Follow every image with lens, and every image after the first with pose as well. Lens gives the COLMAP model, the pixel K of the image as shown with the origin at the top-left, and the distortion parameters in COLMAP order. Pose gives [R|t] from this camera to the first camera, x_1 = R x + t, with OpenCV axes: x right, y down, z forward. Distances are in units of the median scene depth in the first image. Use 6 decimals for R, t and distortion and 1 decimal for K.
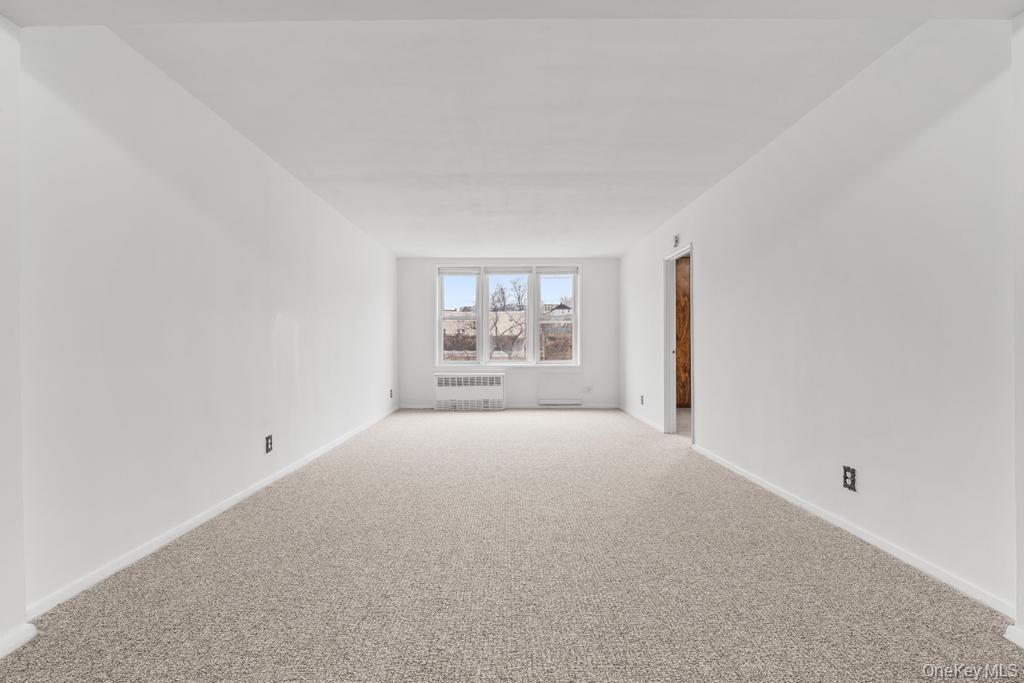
lens RADIAL K [[469.9, 0, 511.9], [0, 469.9, 344.8], [0, 0, 1]] dist [-0.004734, 0.003333]
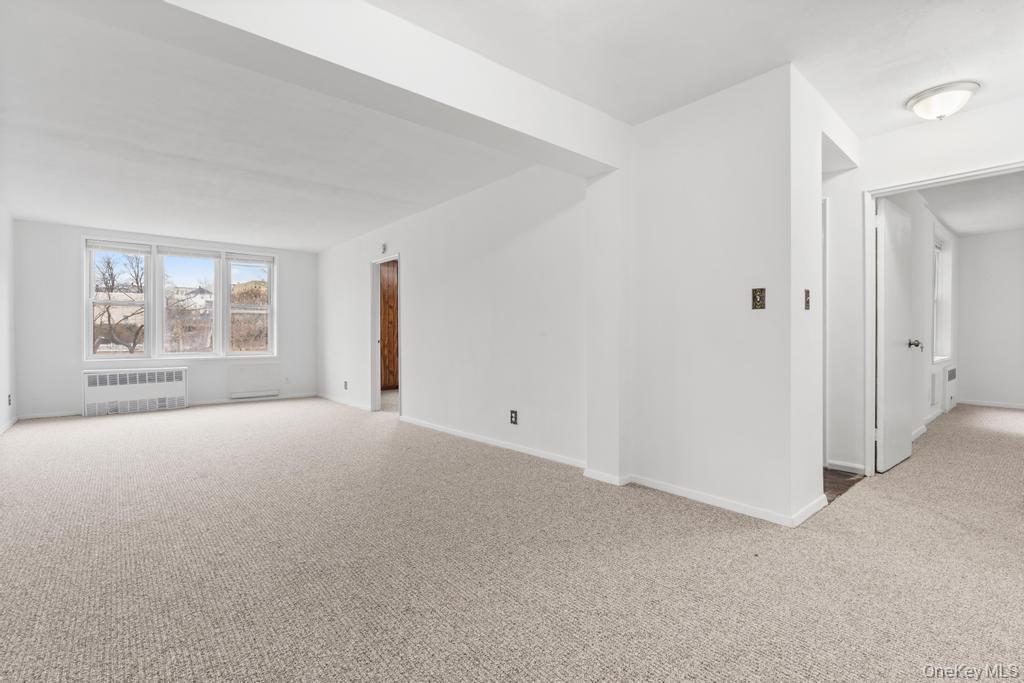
lens RADIAL K [[469.9, 0, 512.2], [0, 469.9, 337.3], [0, 0, 1]] dist [-0.004734, 0.003333]
pose [[0.763117, -0.000471, 0.646260, -0.121989], [-0.001286, 0.999997, 0.002247, 0.001104], [-0.646259, -0.002546, 0.763114, -0.087177]]
